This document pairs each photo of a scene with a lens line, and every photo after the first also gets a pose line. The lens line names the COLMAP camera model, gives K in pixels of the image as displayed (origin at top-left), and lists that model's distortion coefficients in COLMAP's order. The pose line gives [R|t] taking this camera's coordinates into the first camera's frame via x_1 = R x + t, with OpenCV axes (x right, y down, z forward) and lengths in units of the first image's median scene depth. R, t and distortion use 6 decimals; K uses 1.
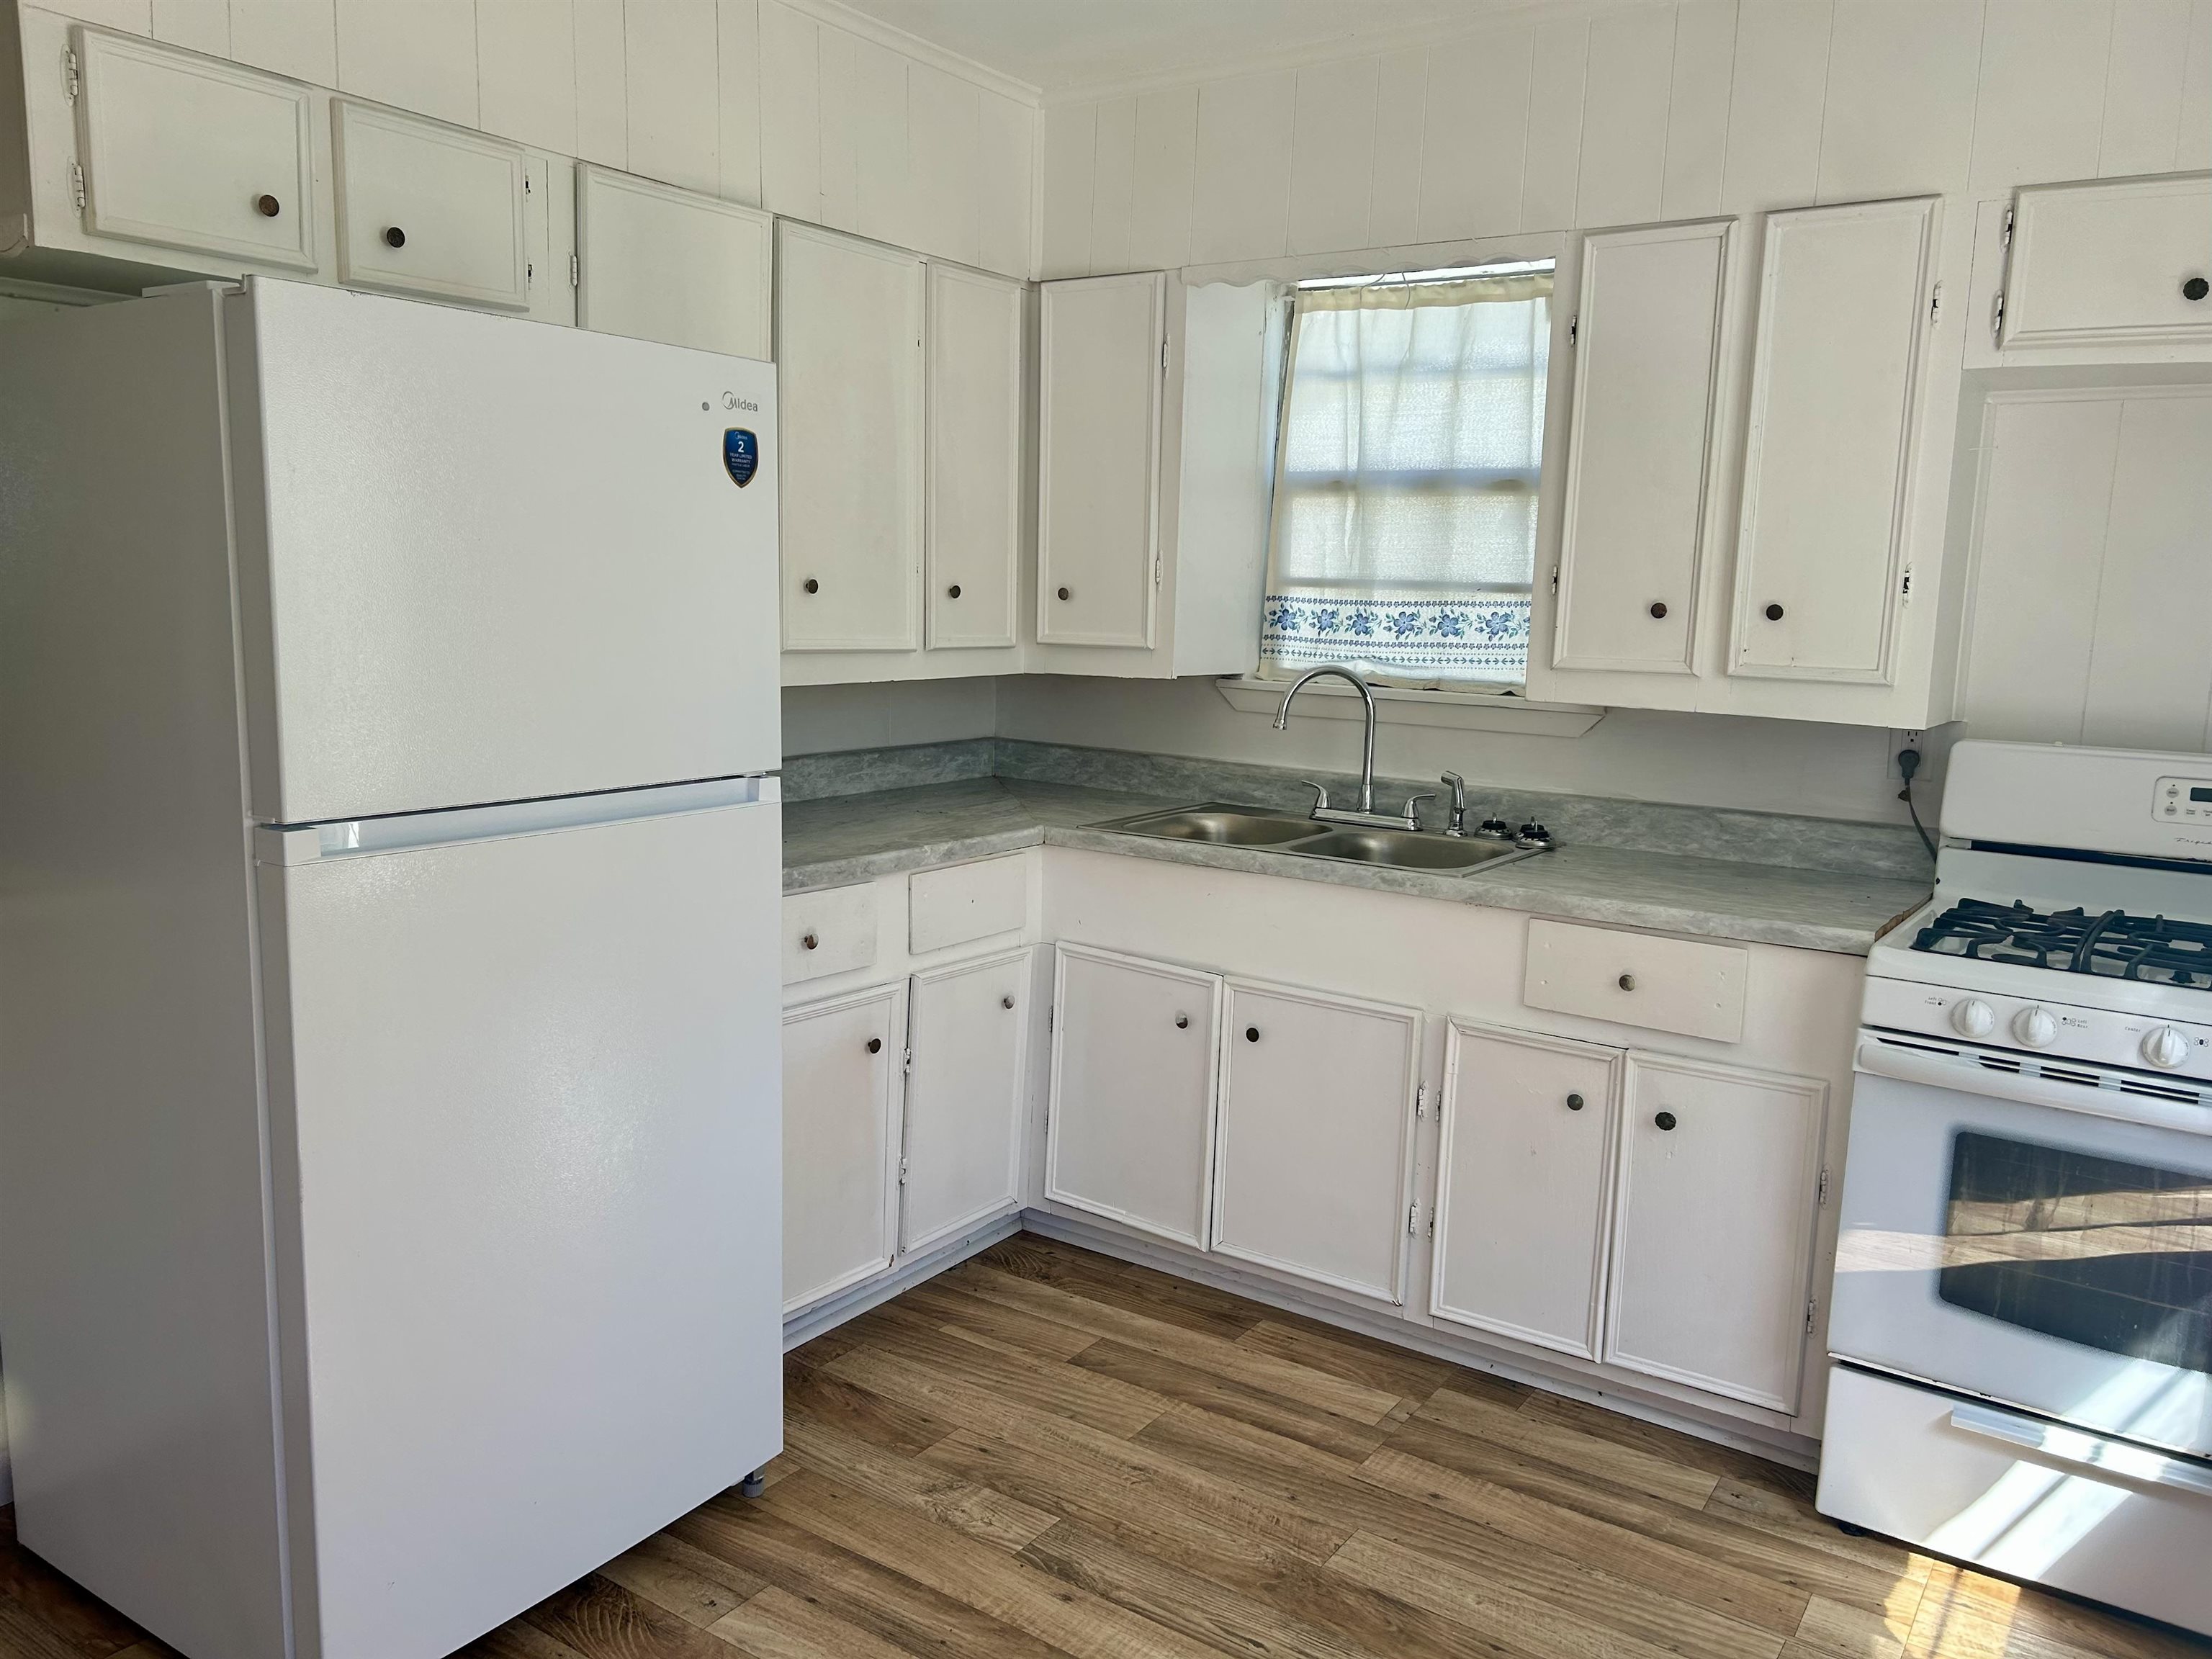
lens RADIAL K [[1670.1, 0, 1110.2], [0, 1670.1, 817.2], [0, 0, 1]] dist [0.065251, -0.057832]
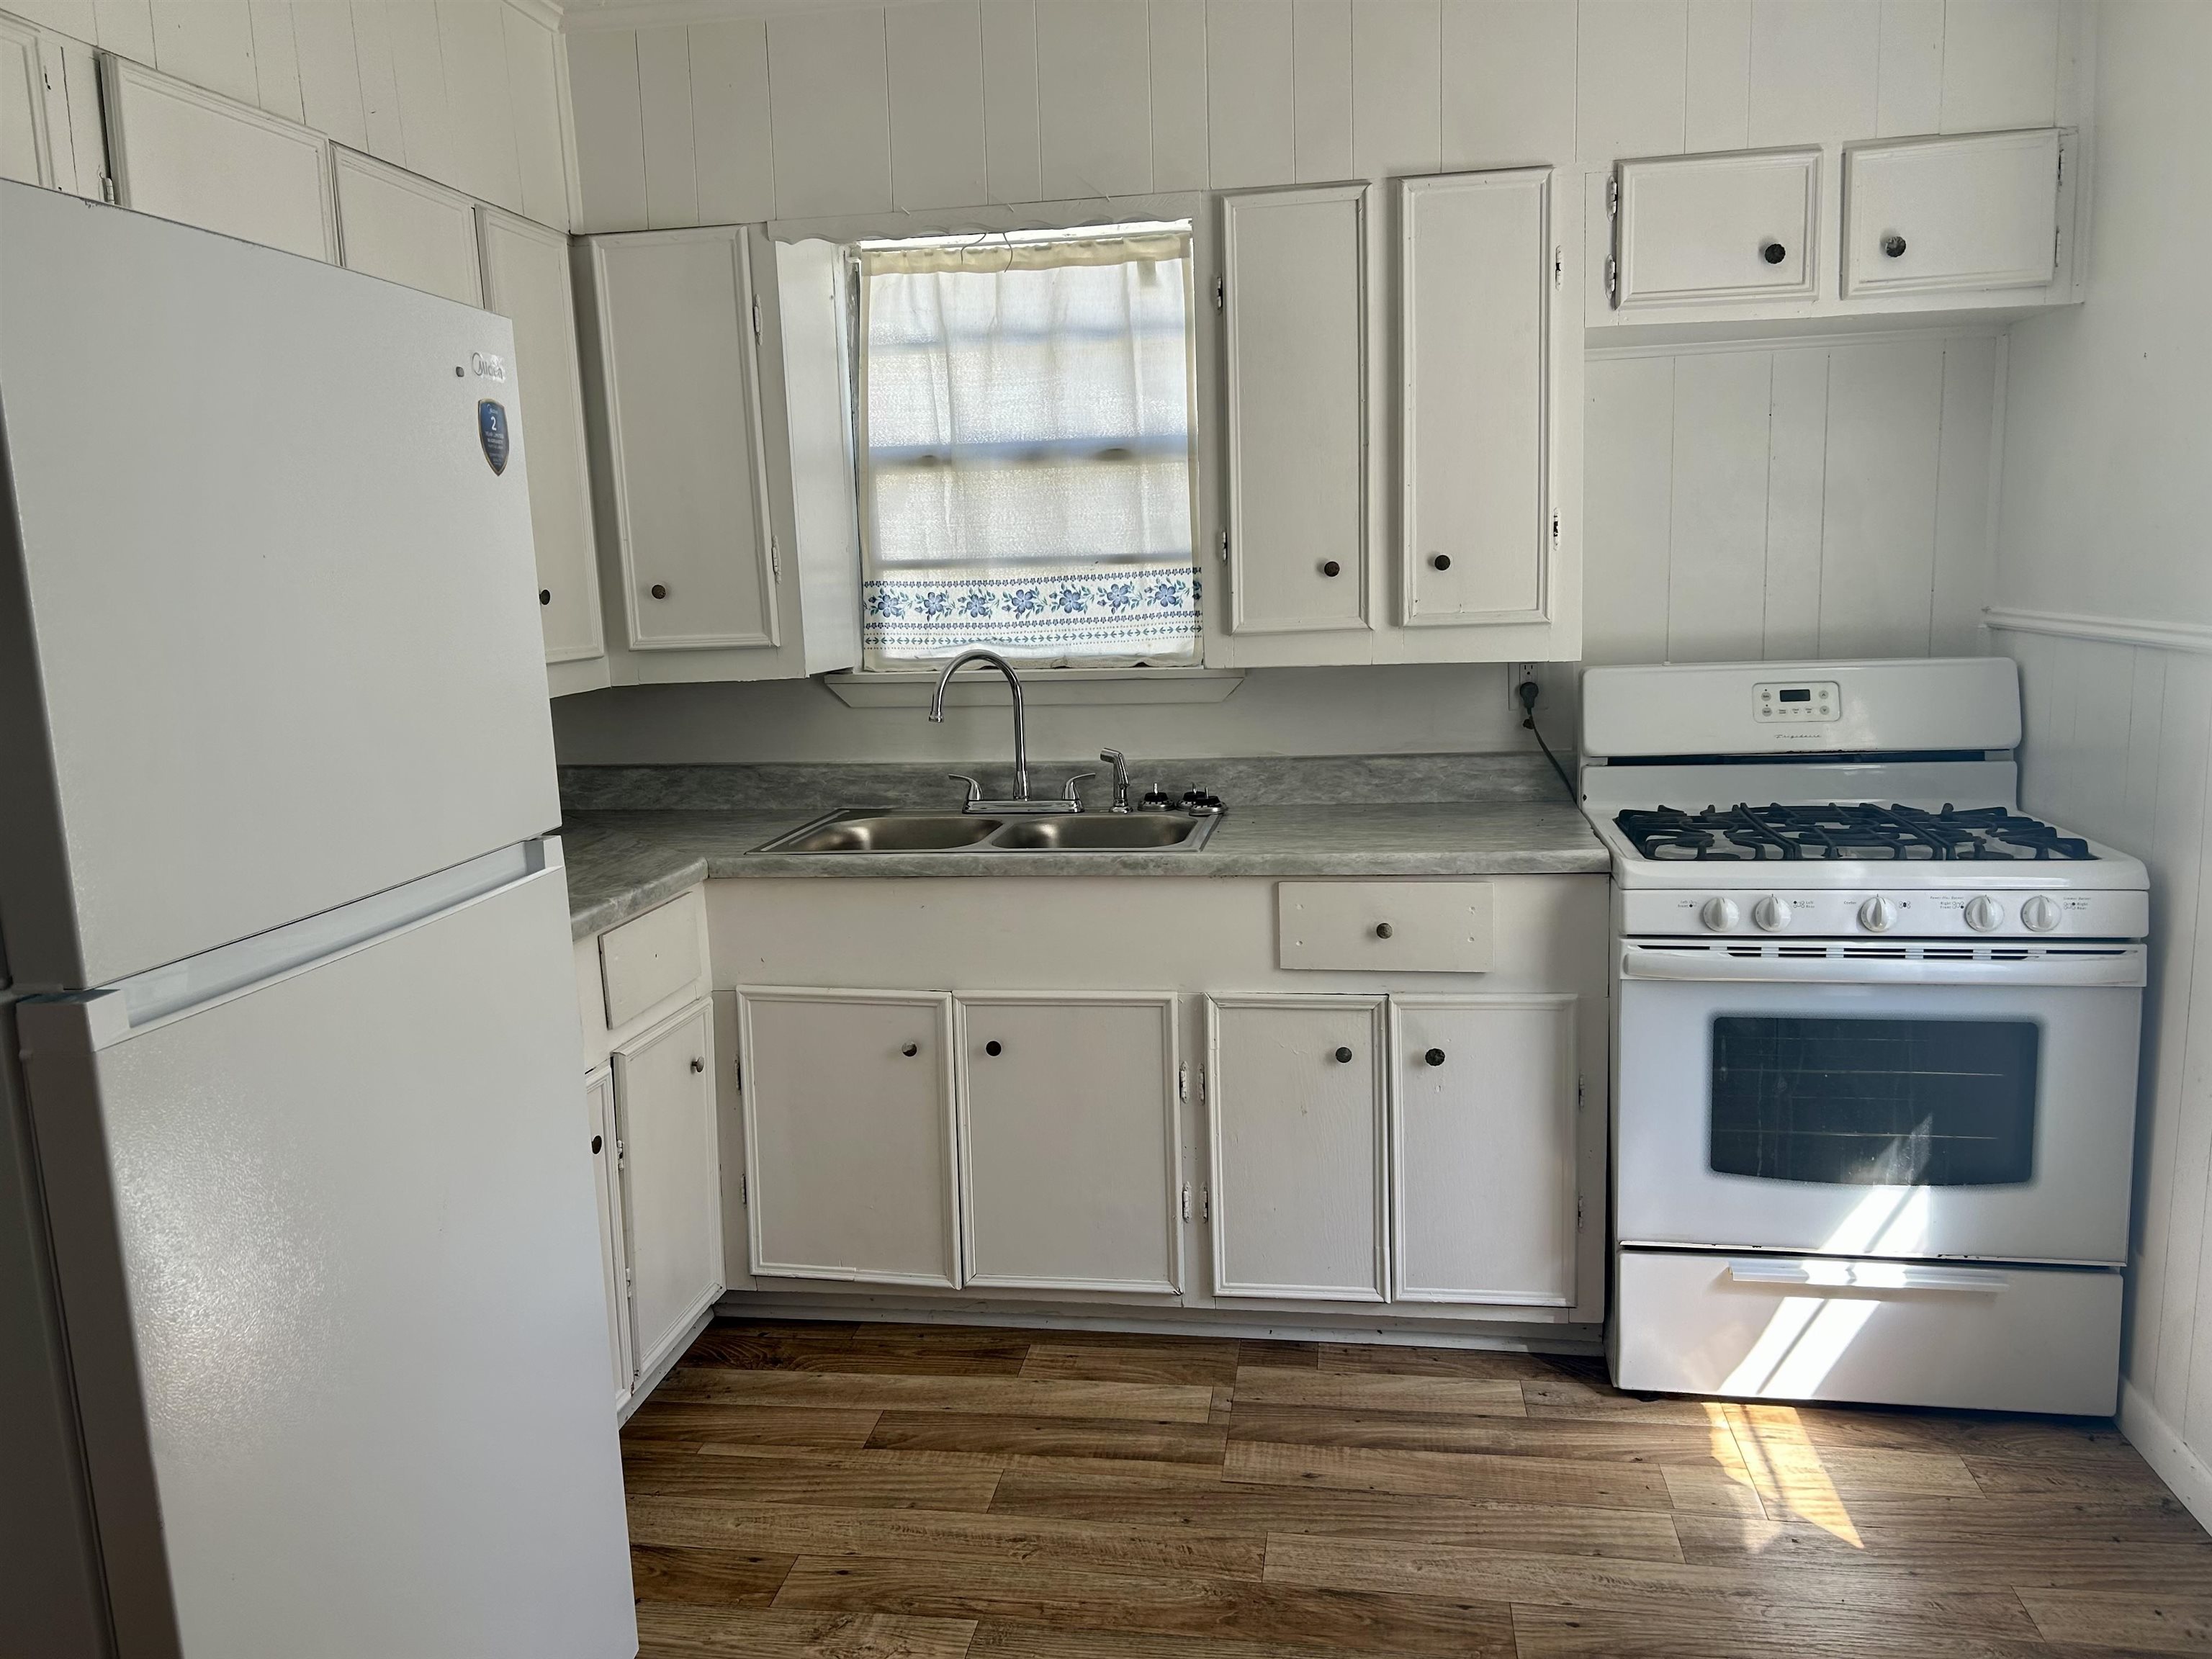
lens RADIAL K [[1670.1, 0, 1100.3], [0, 1670.1, 827.3], [0, 0, 1]] dist [0.065251, -0.057832]
pose [[0.905381, -0.125280, 0.405697, -0.250415], [0.119885, 0.992029, 0.038797, -0.024175], [-0.407323, 0.013511, 0.913184, 0.135865]]
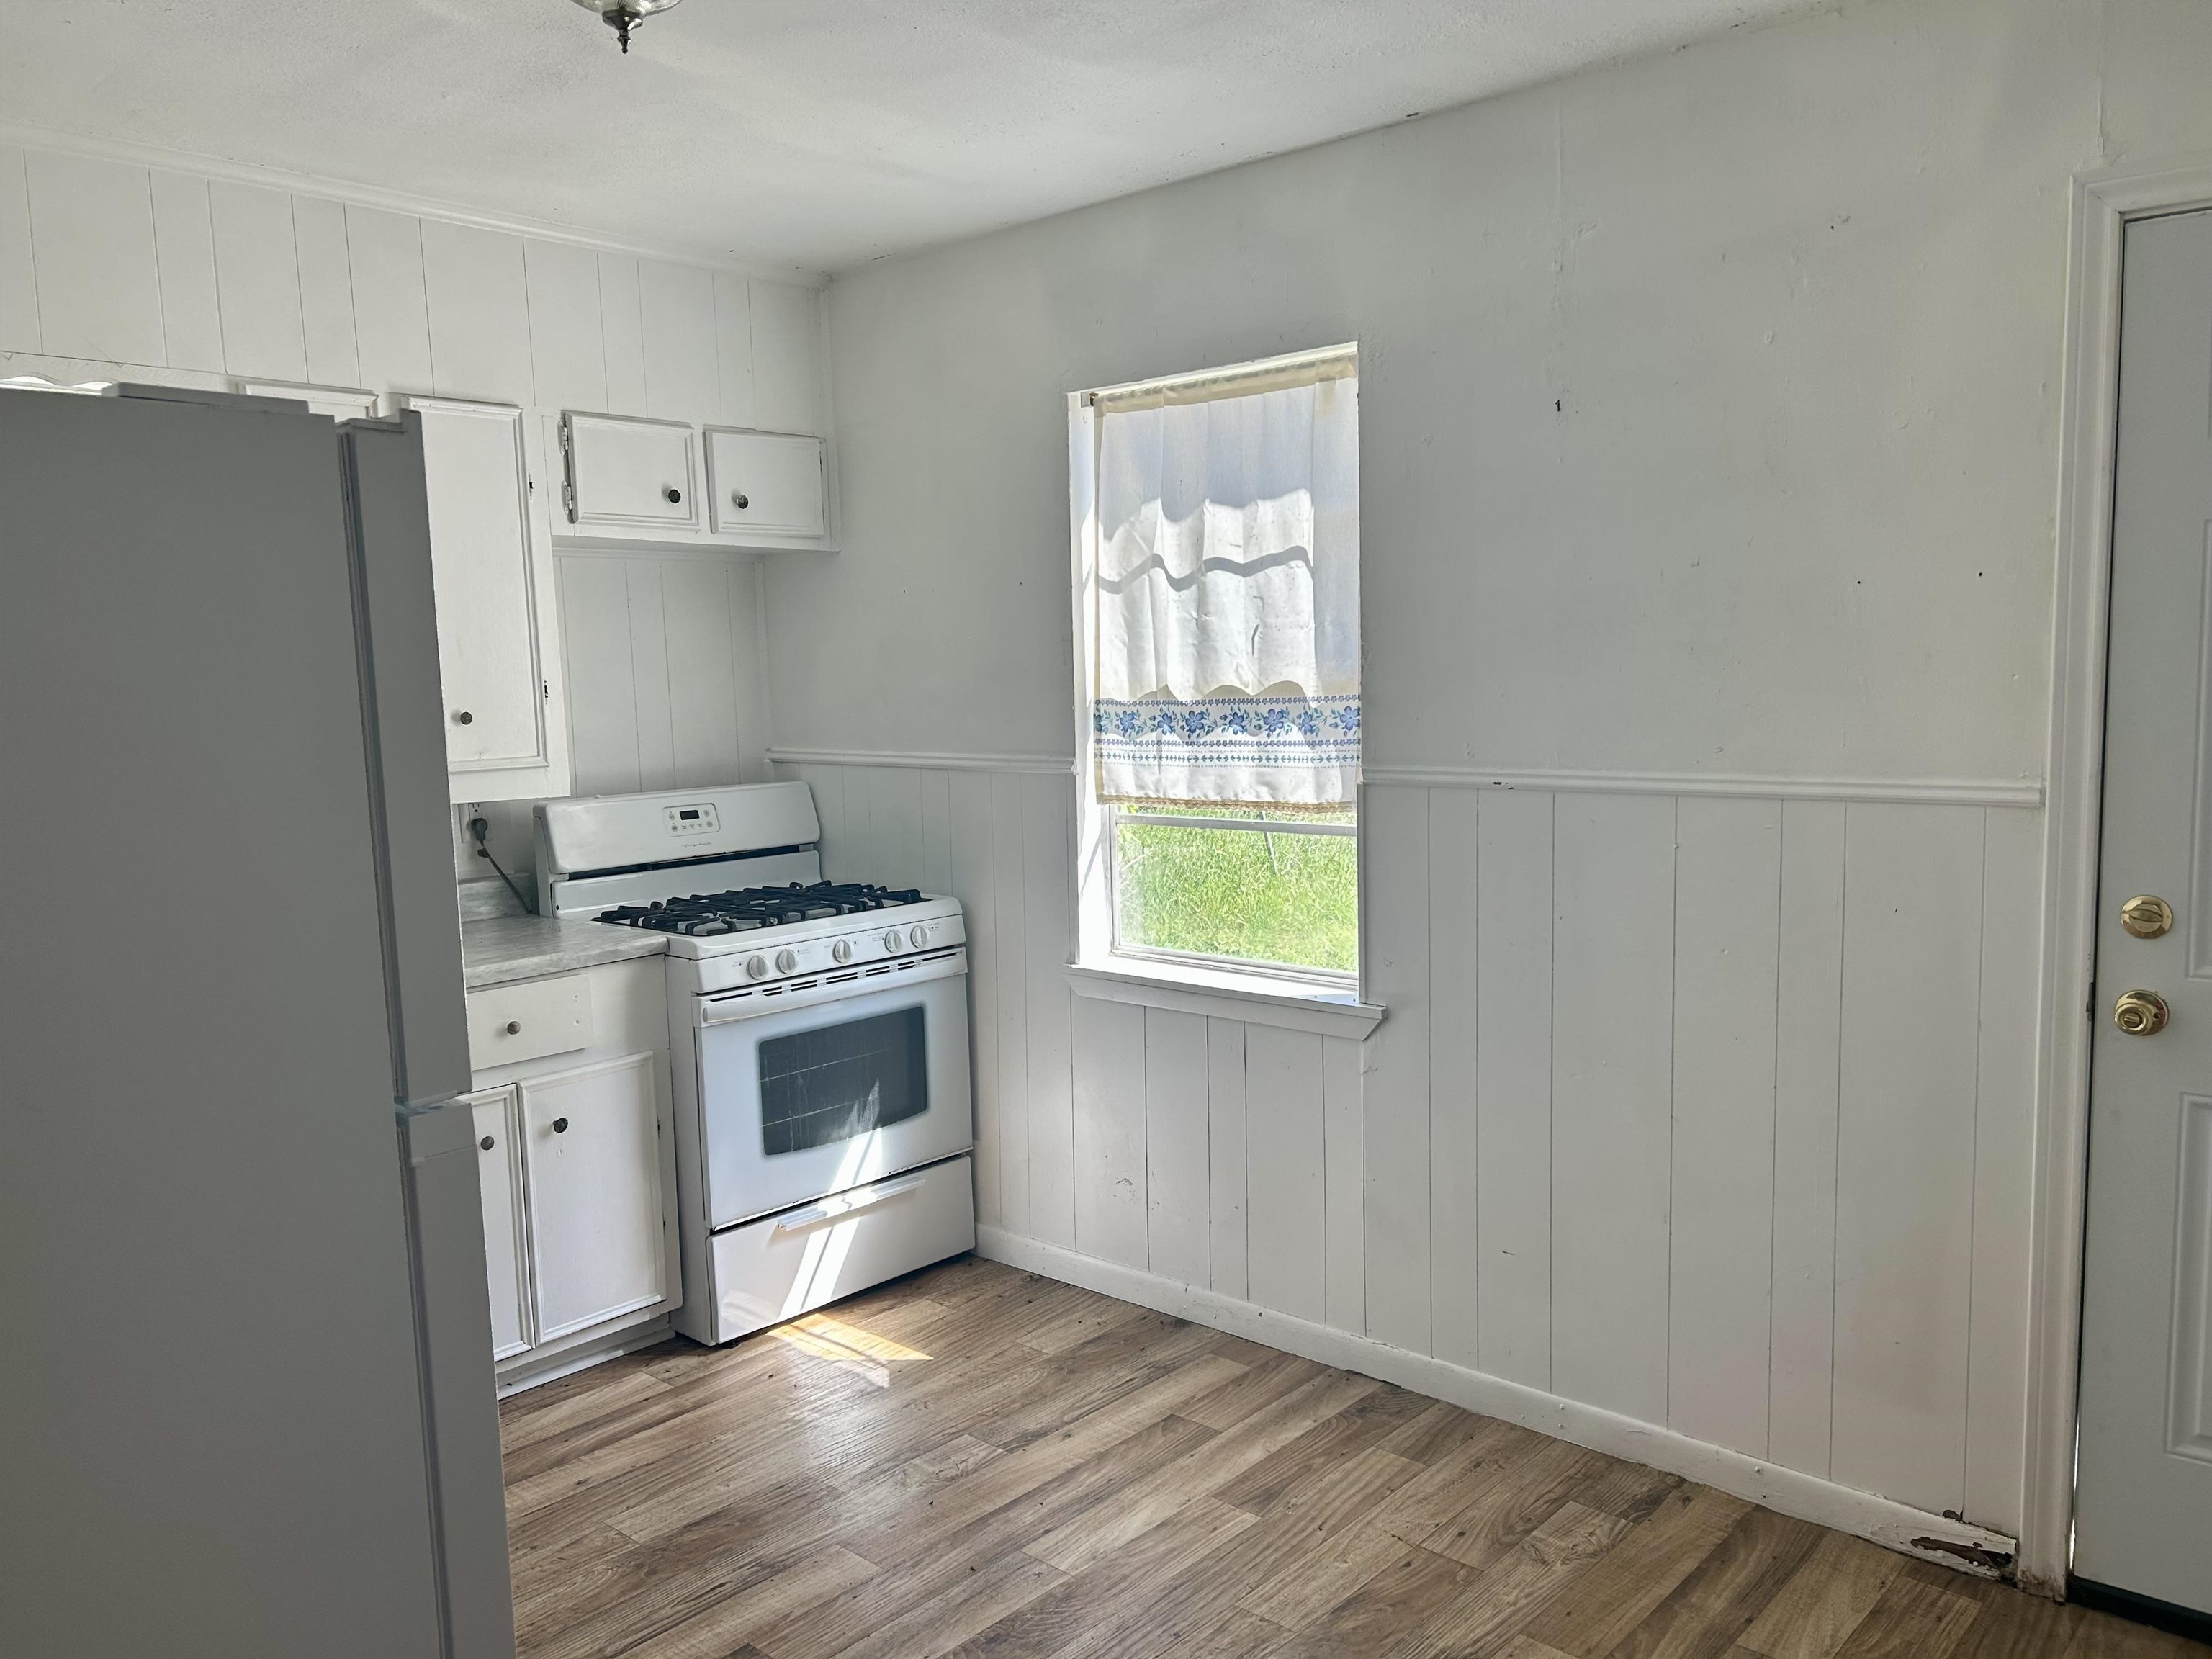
lens RADIAL K [[1670.1, 0, 1097.6], [0, 1670.1, 833.5], [0, 0, 1]] dist [0.065251, -0.057832]
pose [[0.147537, -0.135767, 0.979694, -0.779234], [0.171691, 0.979011, 0.109817, -0.096733], [-0.974041, 0.152003, 0.167750, 0.360751]]
